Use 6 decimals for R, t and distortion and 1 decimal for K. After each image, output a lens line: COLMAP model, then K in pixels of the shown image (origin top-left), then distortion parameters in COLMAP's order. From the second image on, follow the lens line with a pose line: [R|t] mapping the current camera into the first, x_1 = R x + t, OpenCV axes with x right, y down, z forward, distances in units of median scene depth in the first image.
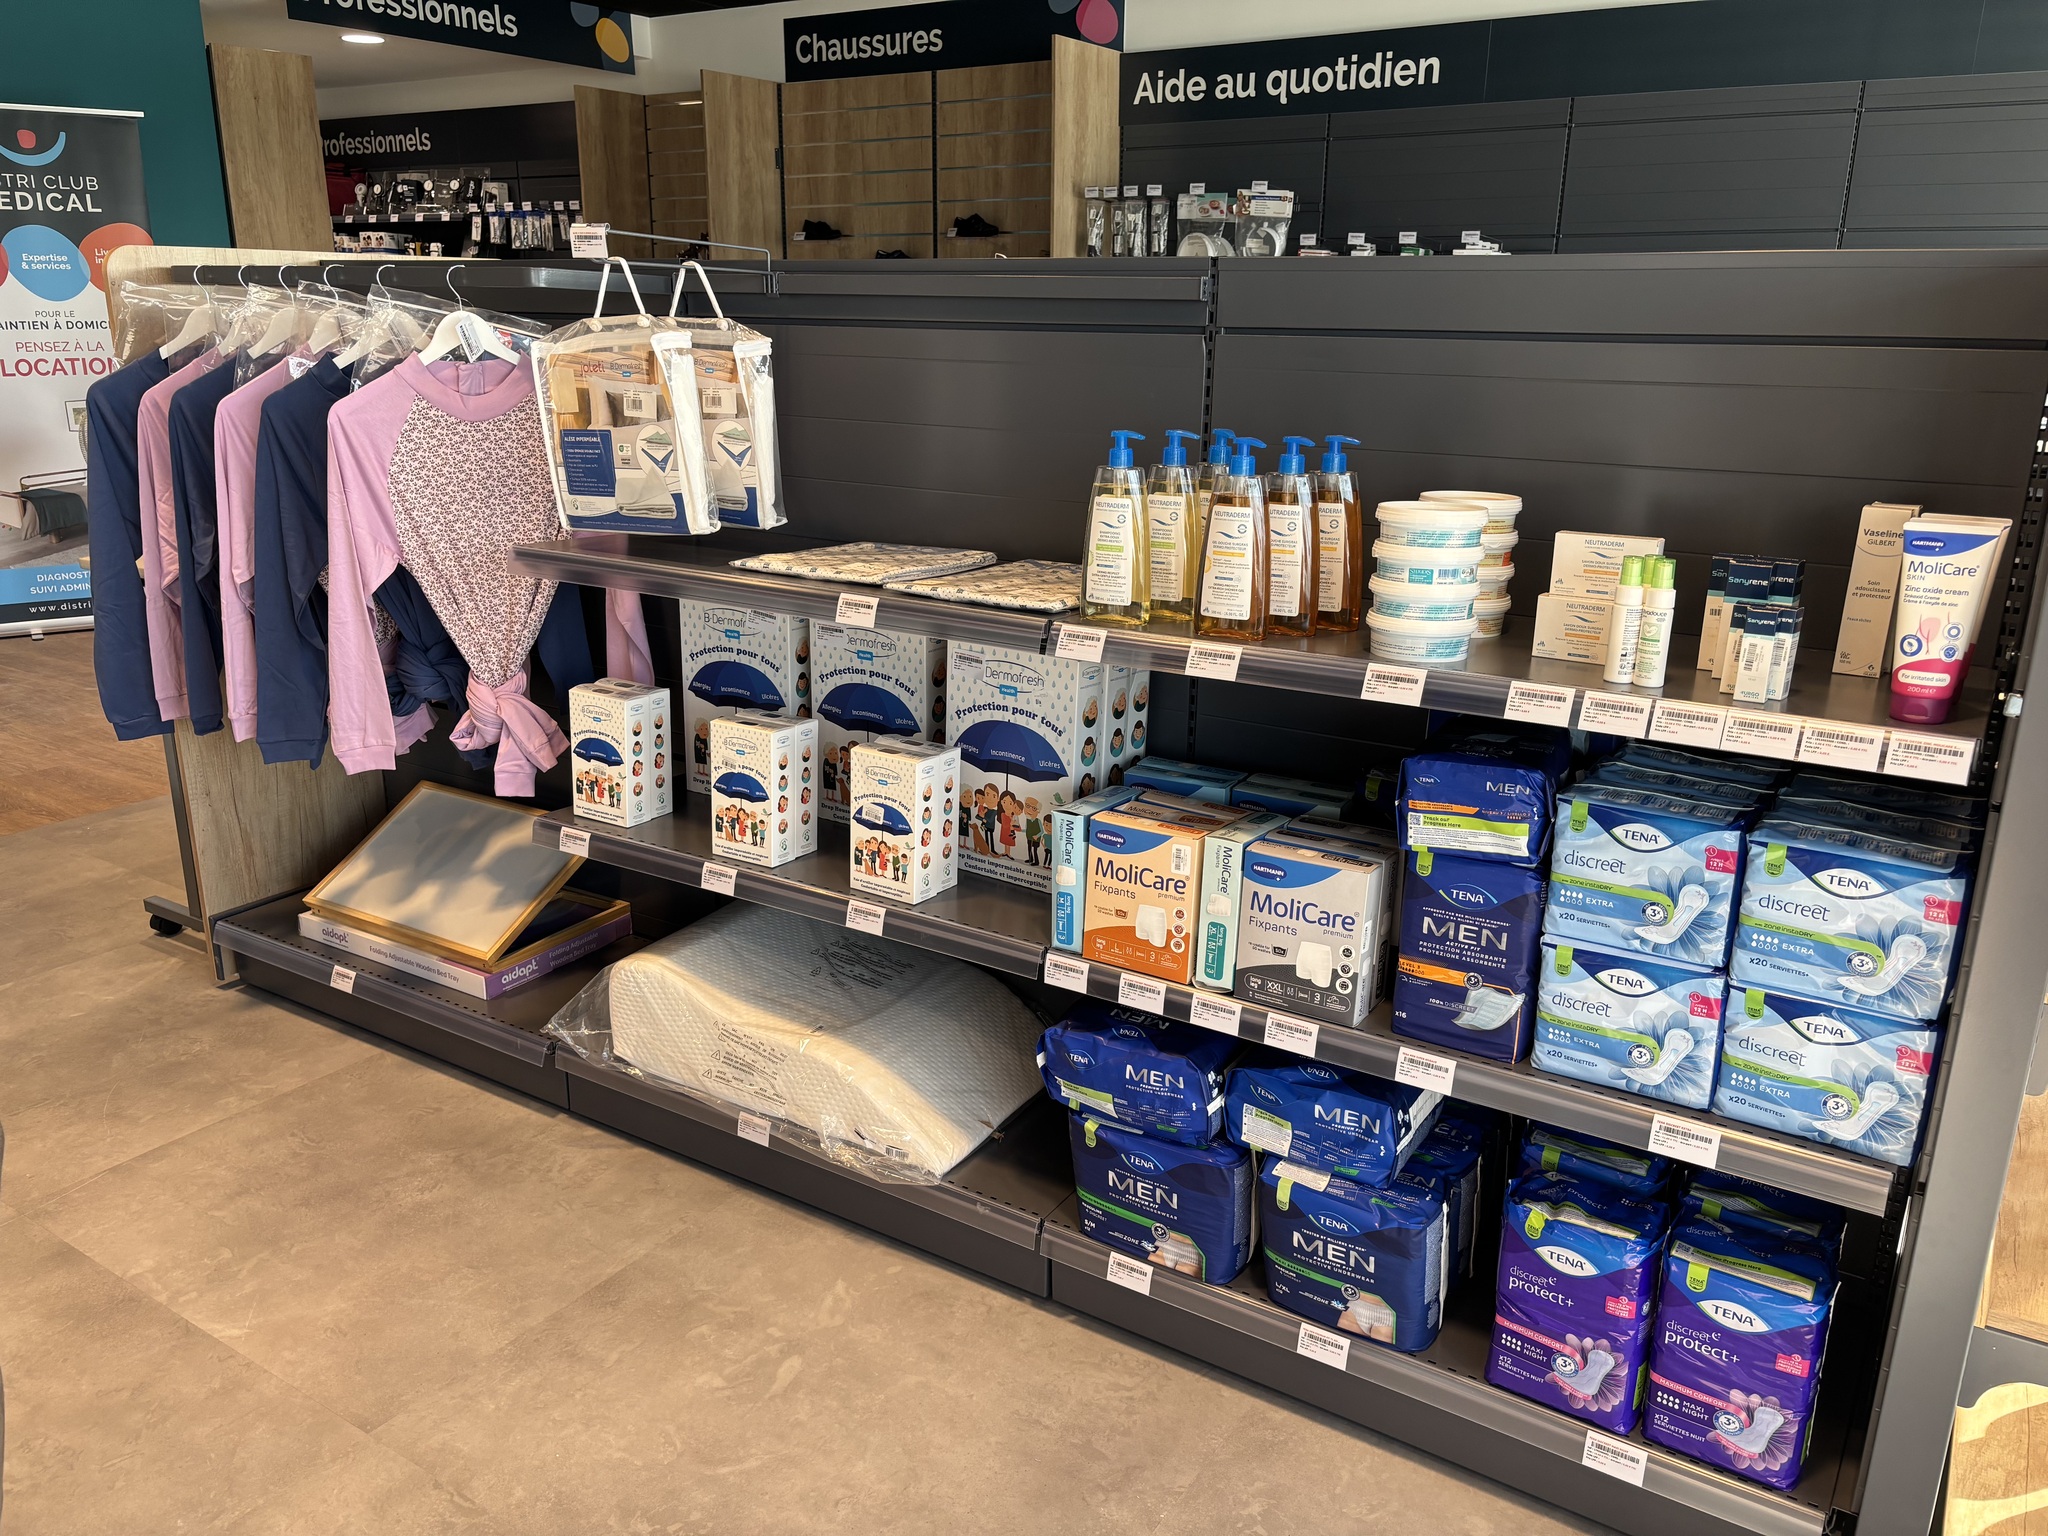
lens RADIAL K [[1562.4, 0, 1006.5], [0, 1562.4, 763.7], [0, 0, 1]] dist [0.031259, -0.021760]
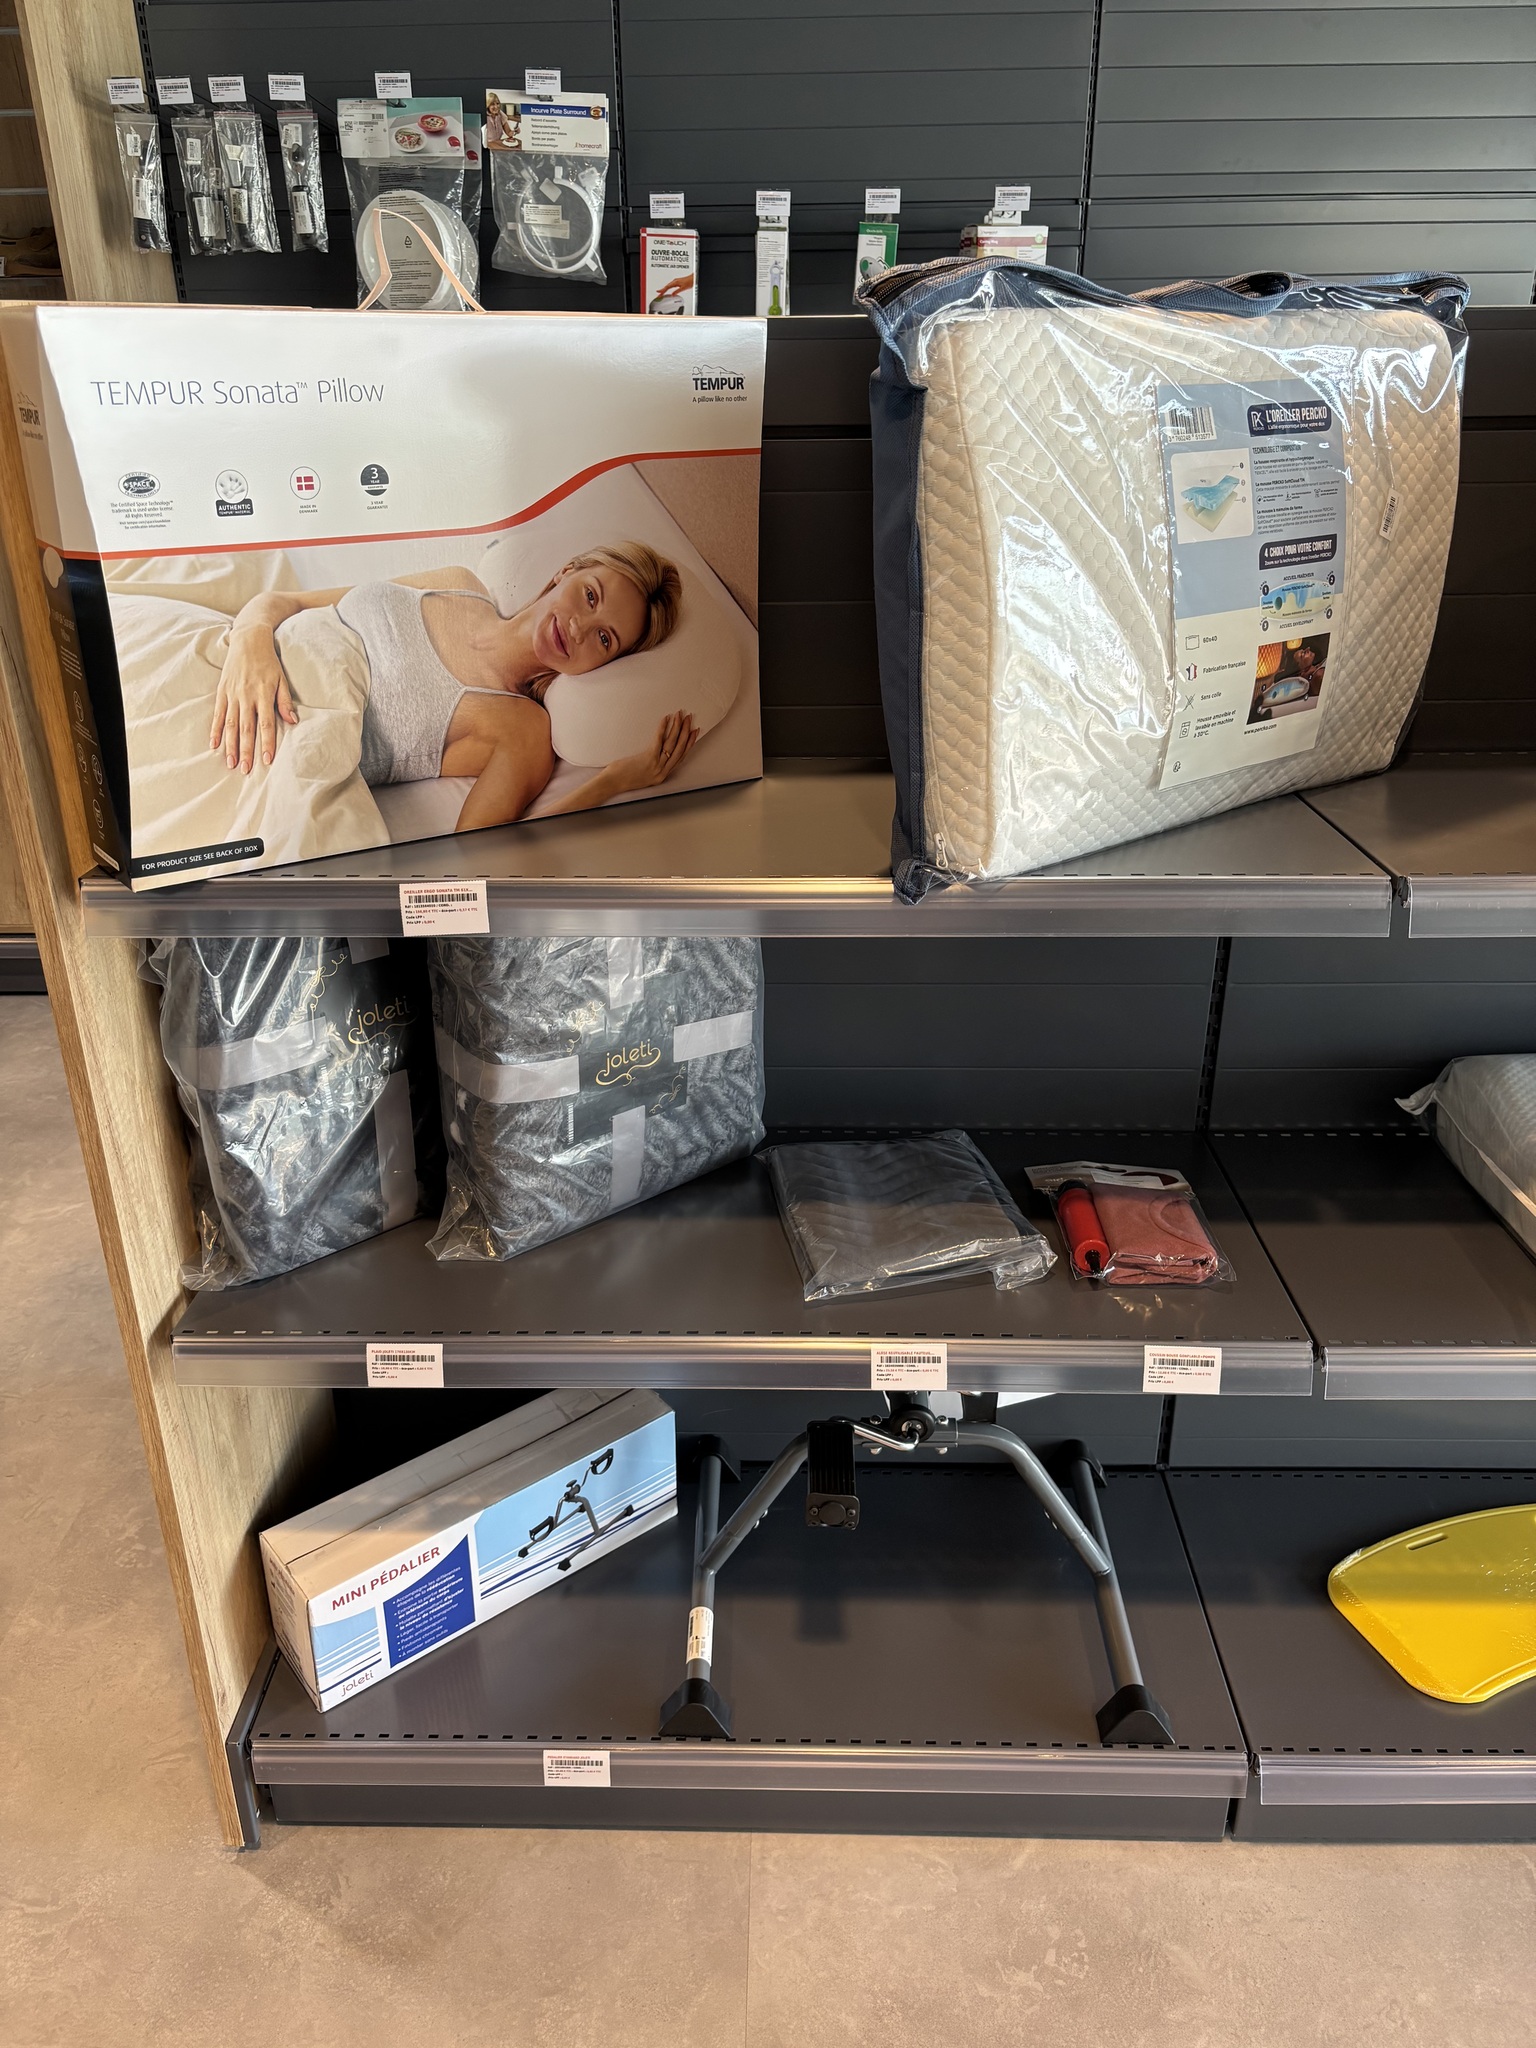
lens RADIAL K [[1572.1, 0, 758.6], [0, 1572.1, 1028.7], [0, 0, 1]] dist [0.113749, -0.135013]
pose [[0.841464, -0.238633, 0.484761, -0.080912], [0.172902, 0.968933, 0.176846, -0.168606], [-0.511902, -0.064994, 0.856582, 0.537334]]
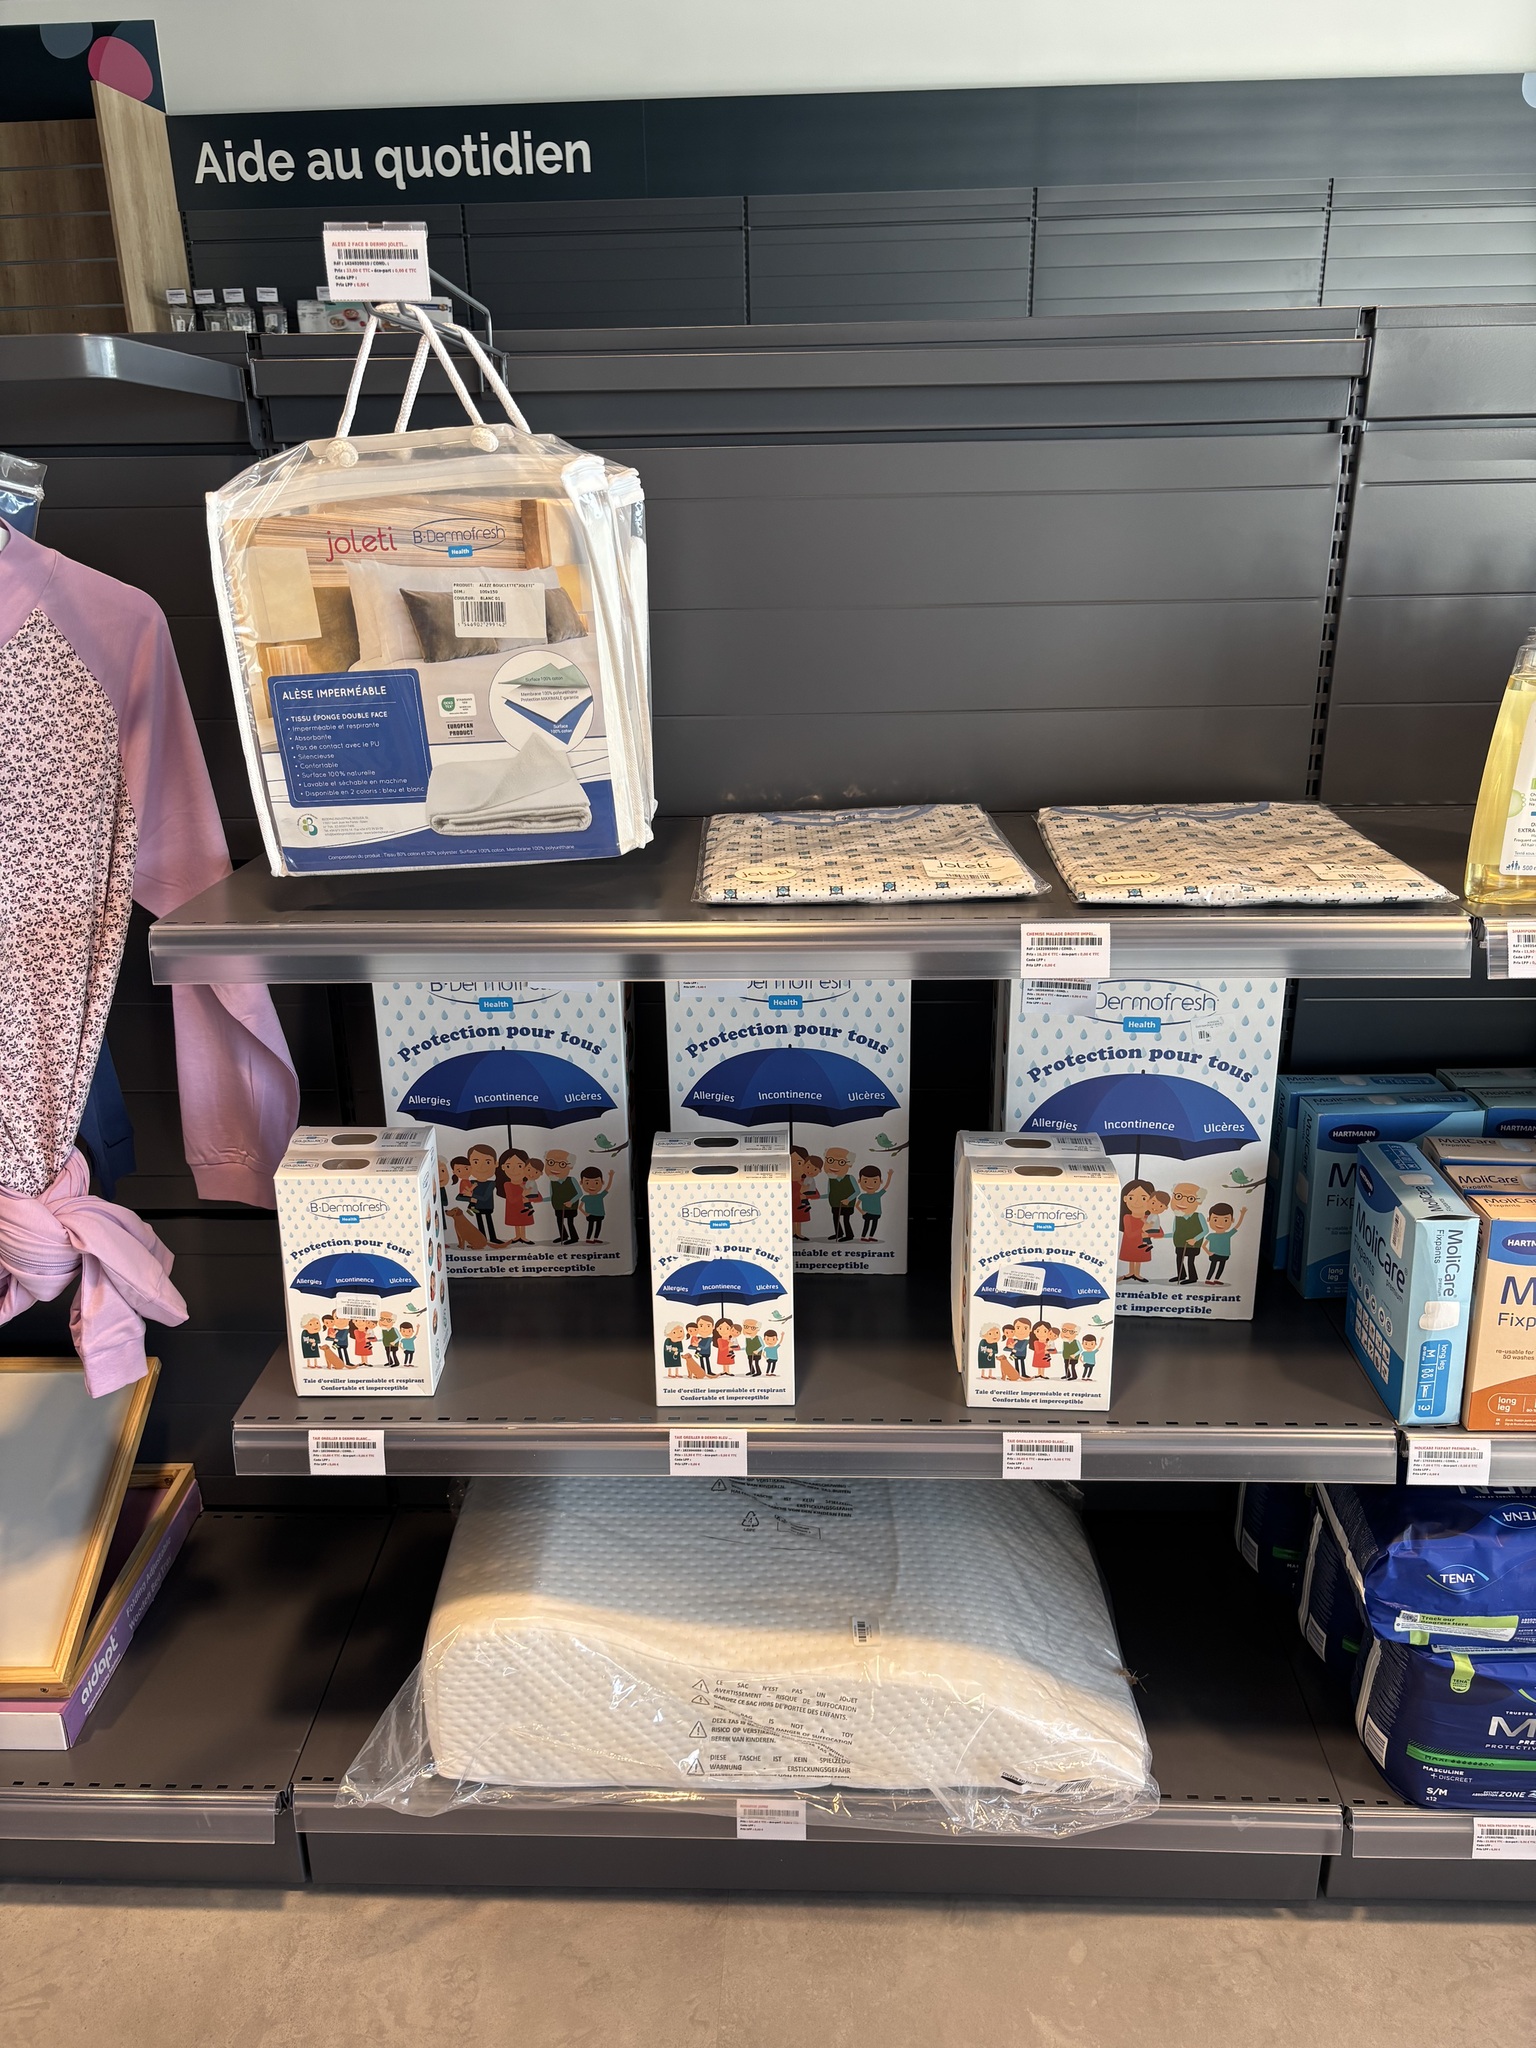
lens RADIAL K [[1572.8, 0, 755.1], [0, 1572.8, 1026.0], [0, 0, 1]] dist [0.056525, -0.068234]
pose [[0.859437, -0.200689, 0.470204, -0.148908], [0.170992, 0.979600, 0.105569, -0.048858], [-0.481798, -0.010329, 0.876221, 0.182388]]
